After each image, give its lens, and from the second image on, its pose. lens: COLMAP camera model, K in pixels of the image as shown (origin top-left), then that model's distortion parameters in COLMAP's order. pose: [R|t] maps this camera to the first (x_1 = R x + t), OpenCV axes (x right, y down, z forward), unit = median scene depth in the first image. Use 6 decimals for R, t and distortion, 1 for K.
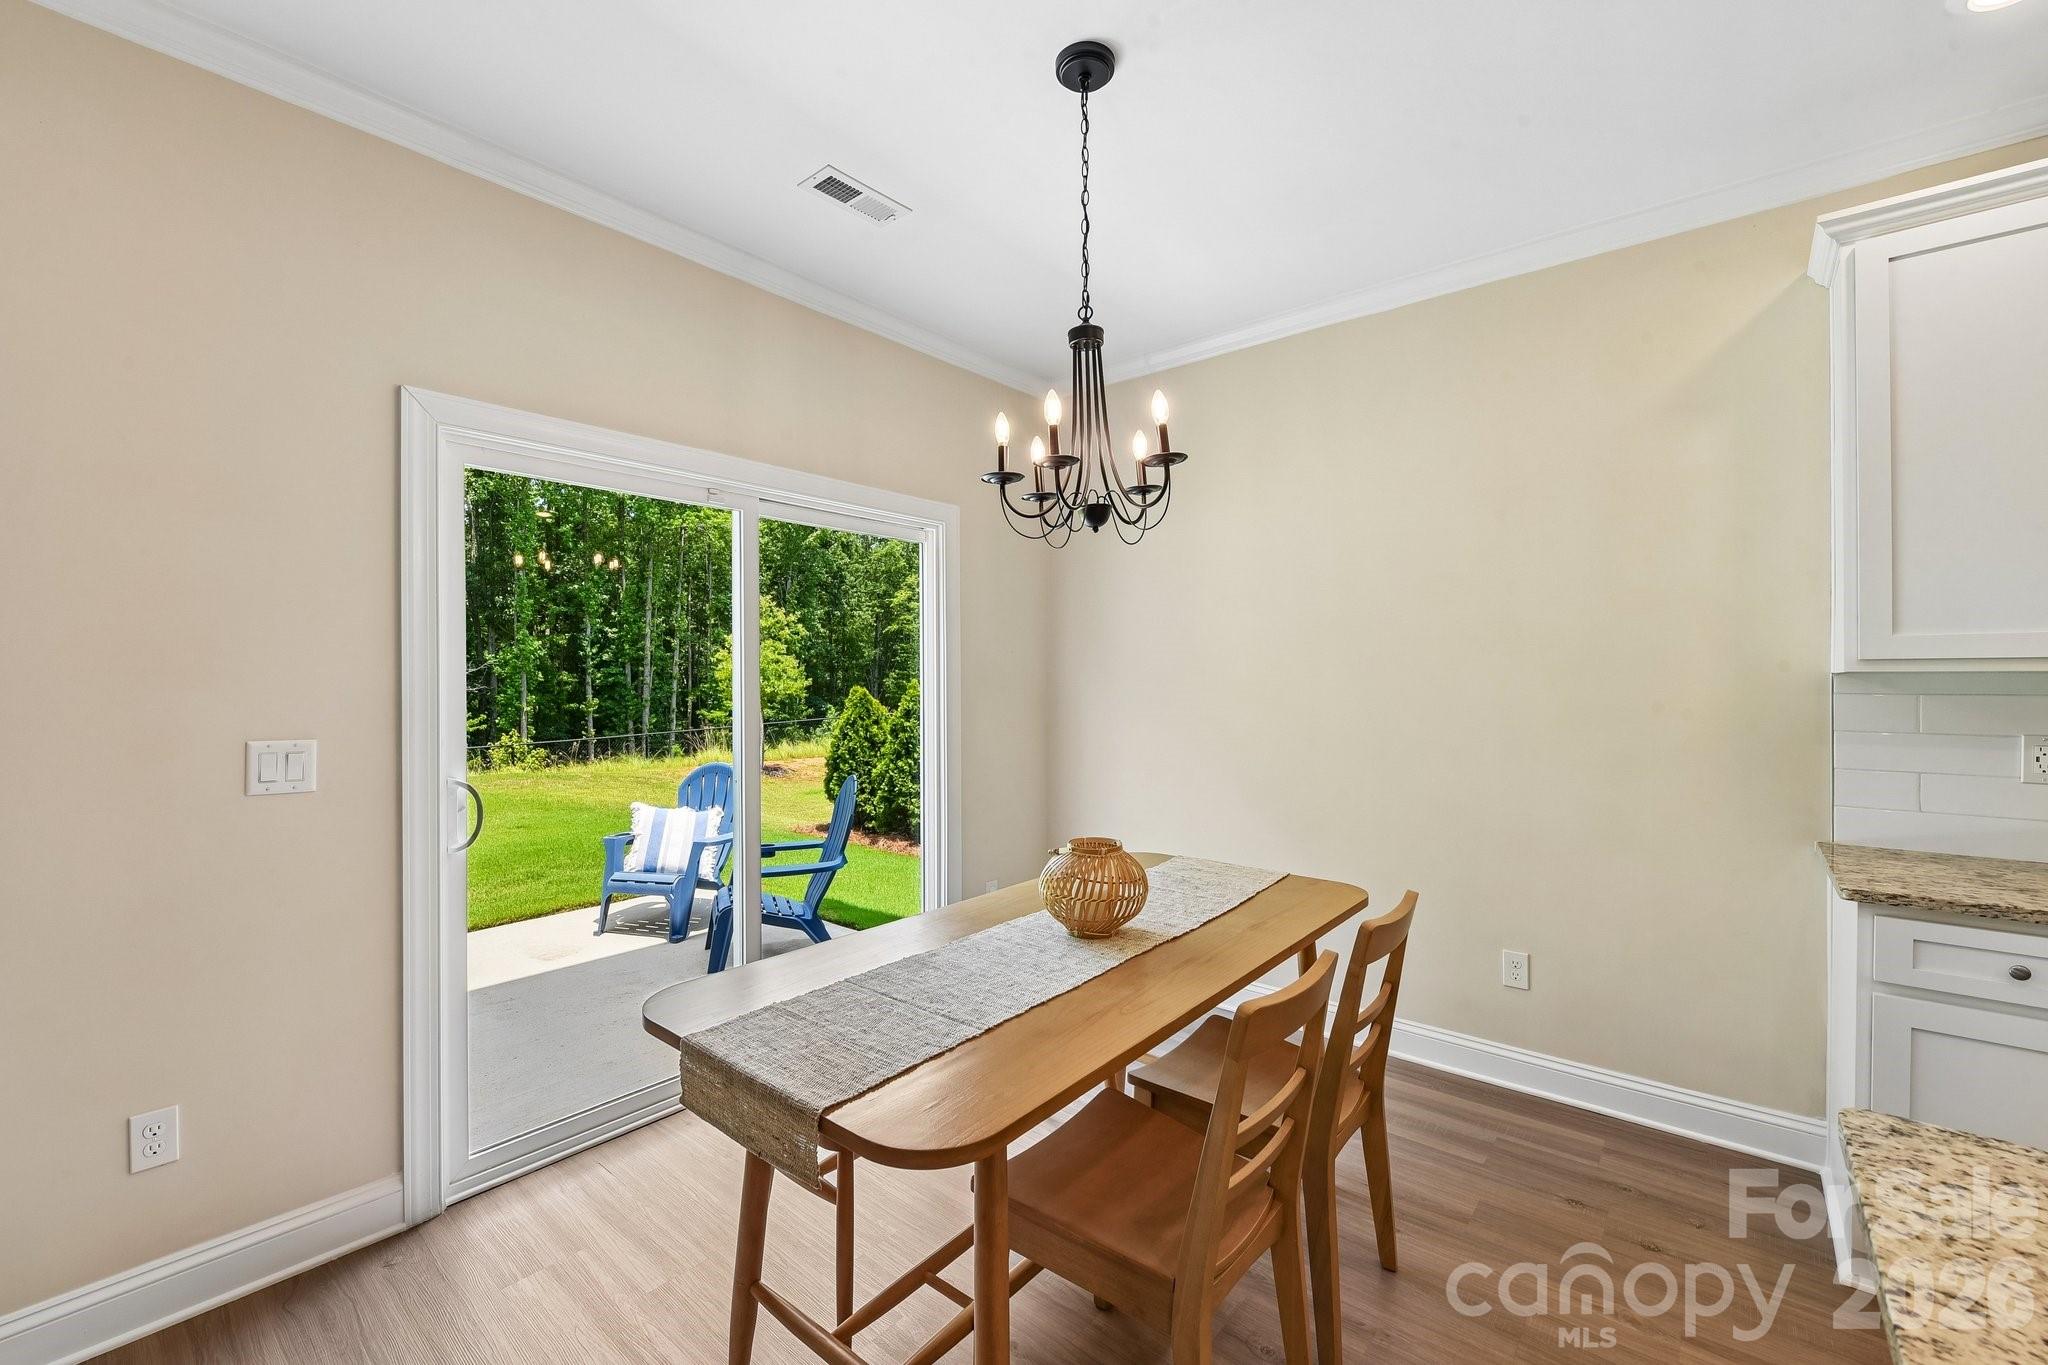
lens RADIAL K [[847.1, 0, 1029.6], [0, 847.1, 681.1], [0, 0, 1]] dist [-0.014740, 0.000942]
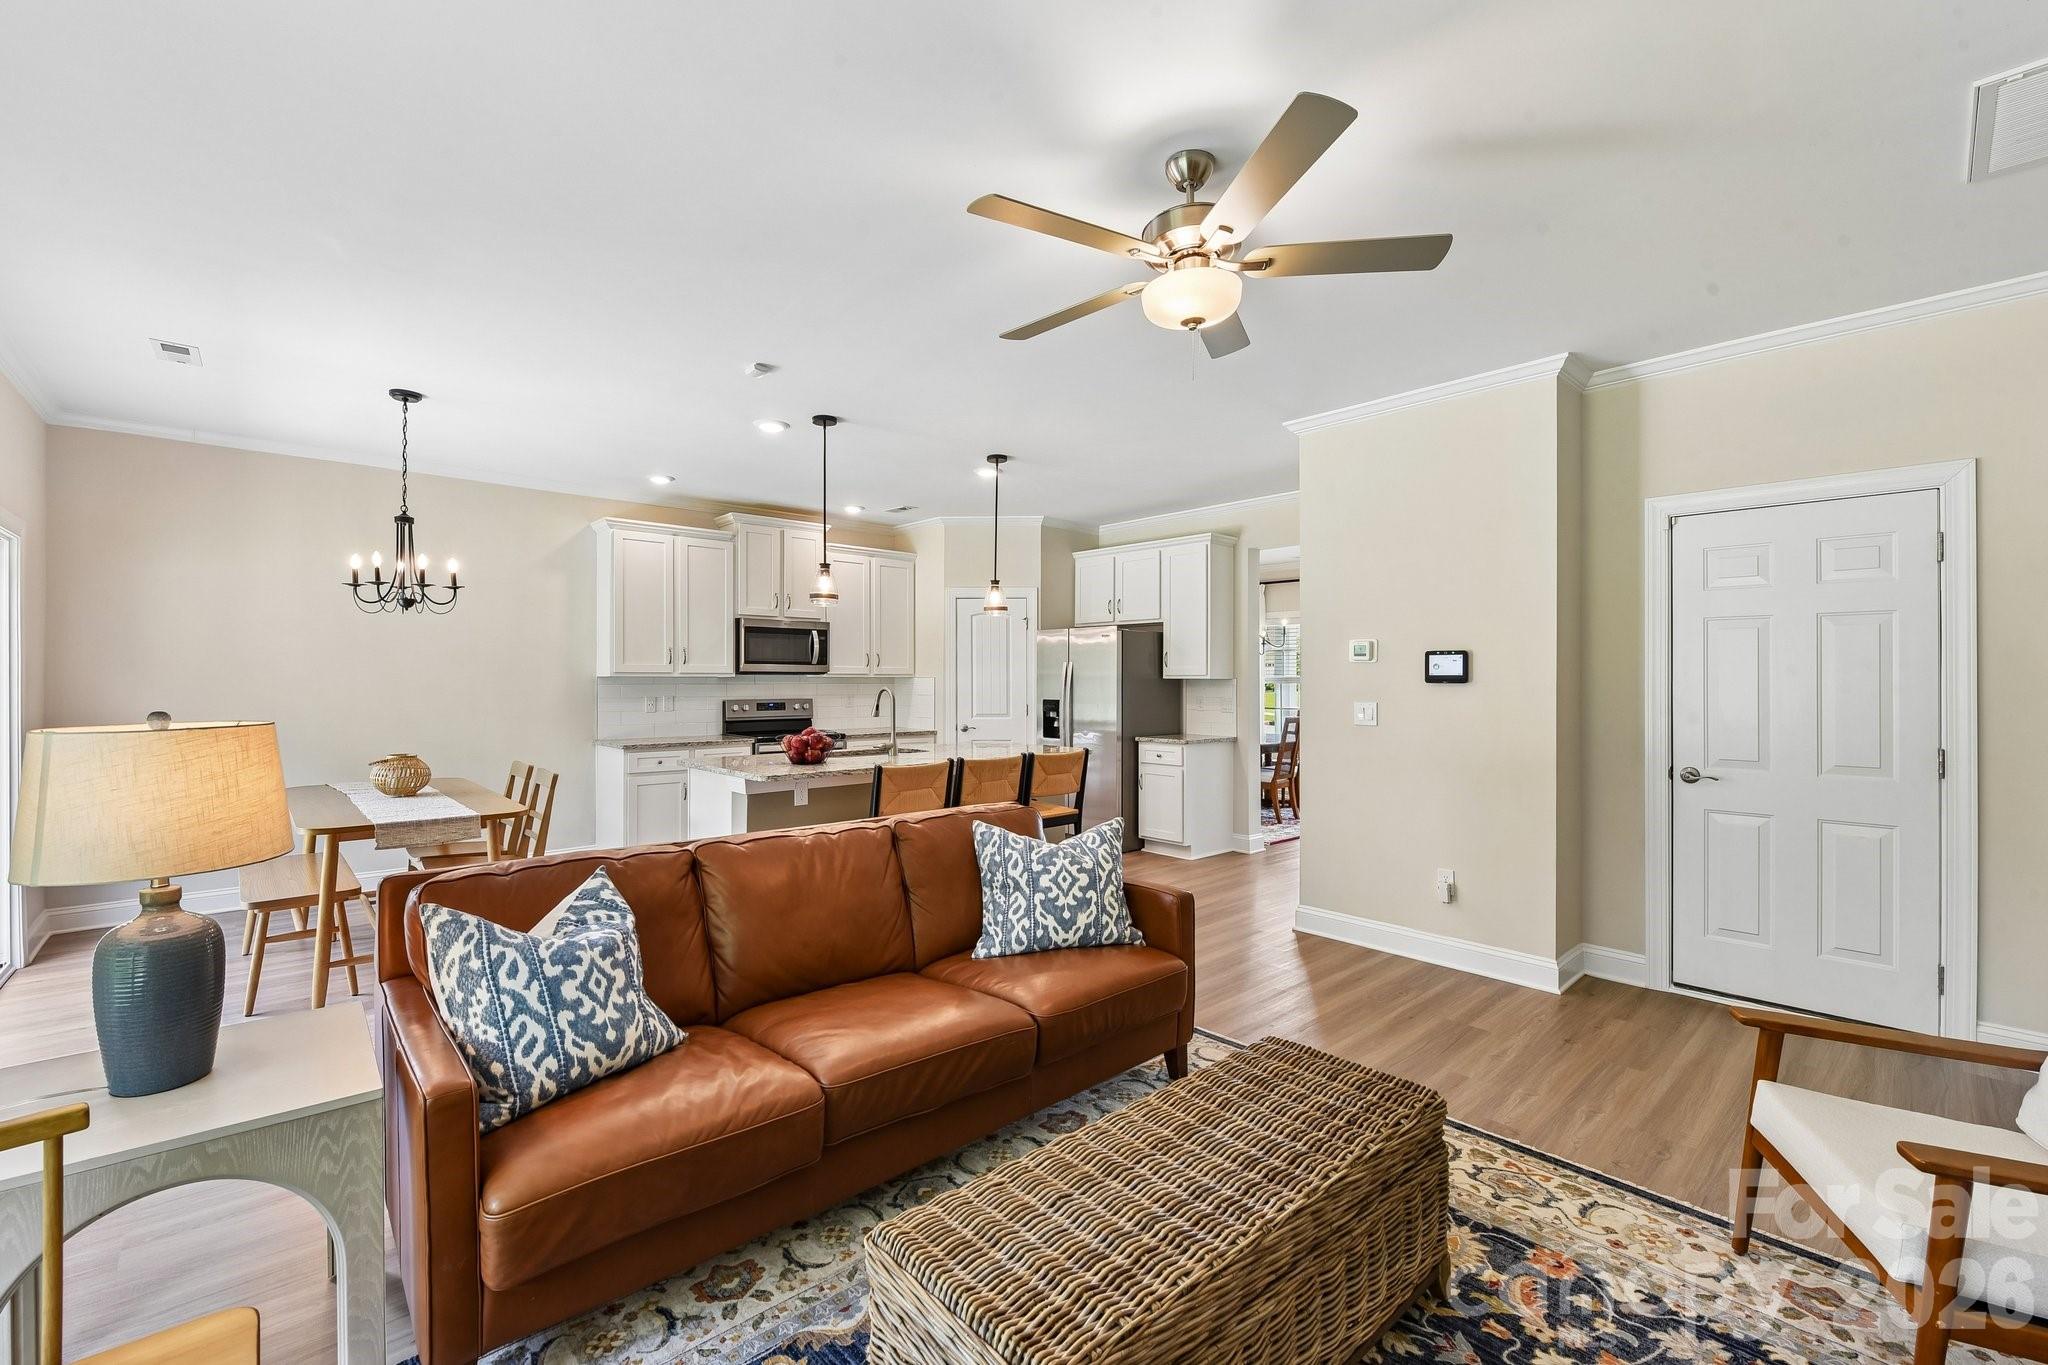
lens RADIAL K [[847.1, 0, 1022.3], [0, 847.1, 678.2], [0, 0, 1]] dist [-0.014740, 0.000942]
pose [[0.134184, 0.004134, 0.990948, -0.141507], [0.002492, 0.999987, -0.004509, 0.001040], [-0.990953, 0.003075, 0.134172, -0.065887]]
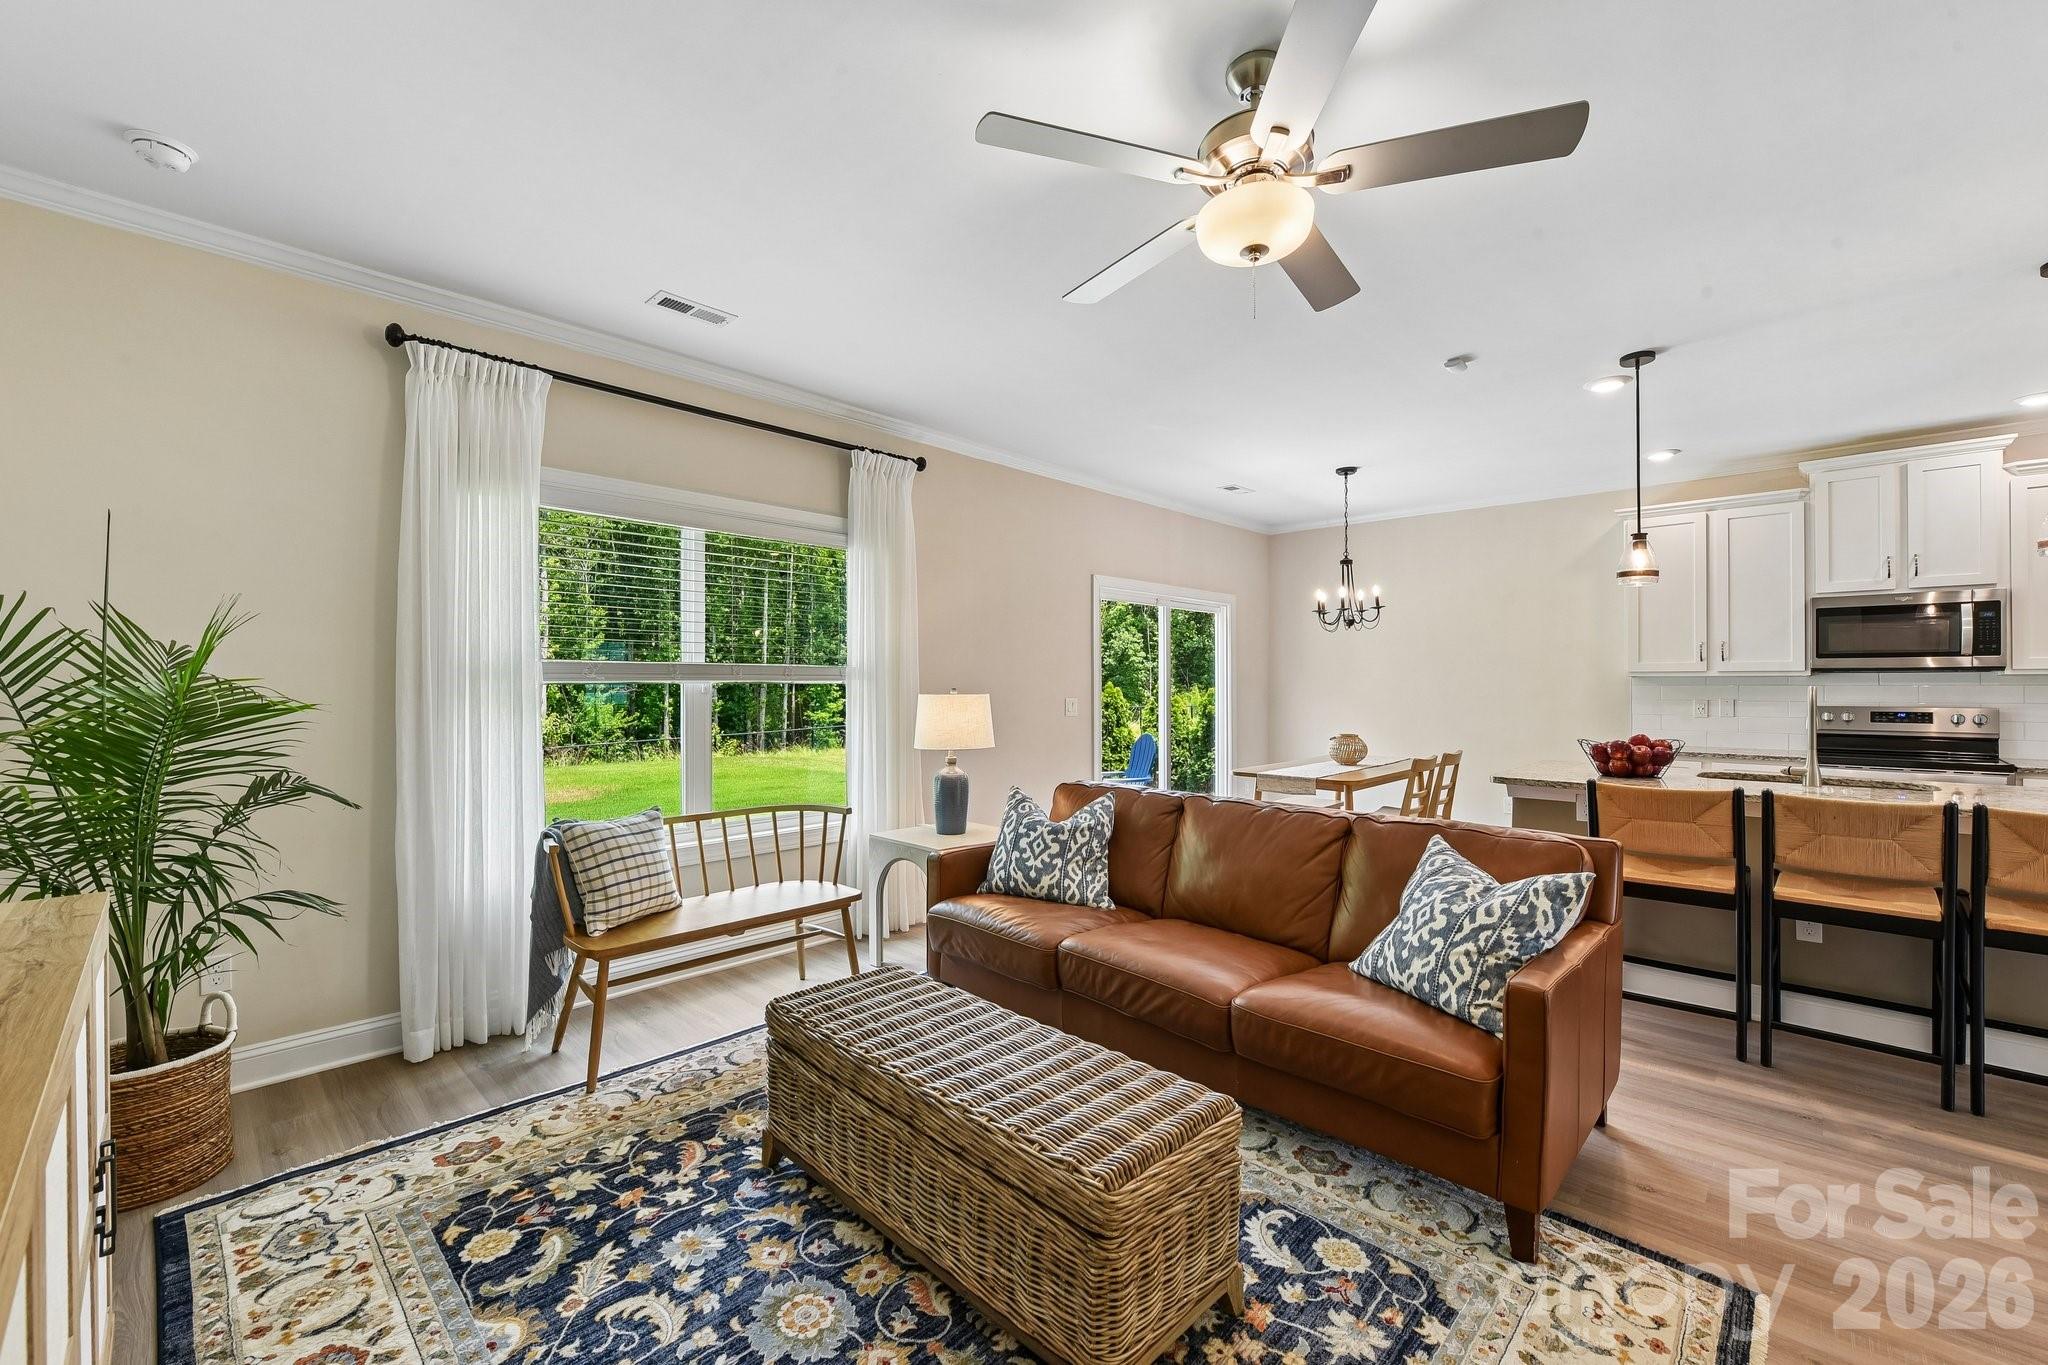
lens RADIAL K [[834.0, 0, 1032.4], [0, 834.0, 673.4], [0, 0, 1]] dist [-0.000605, -0.000899]
pose [[0.998336, 0.003720, -0.057538, -0.065639], [-0.004696, 0.999847, -0.016838, 0.002858], [0.057466, 0.017080, 0.998201, -0.150242]]
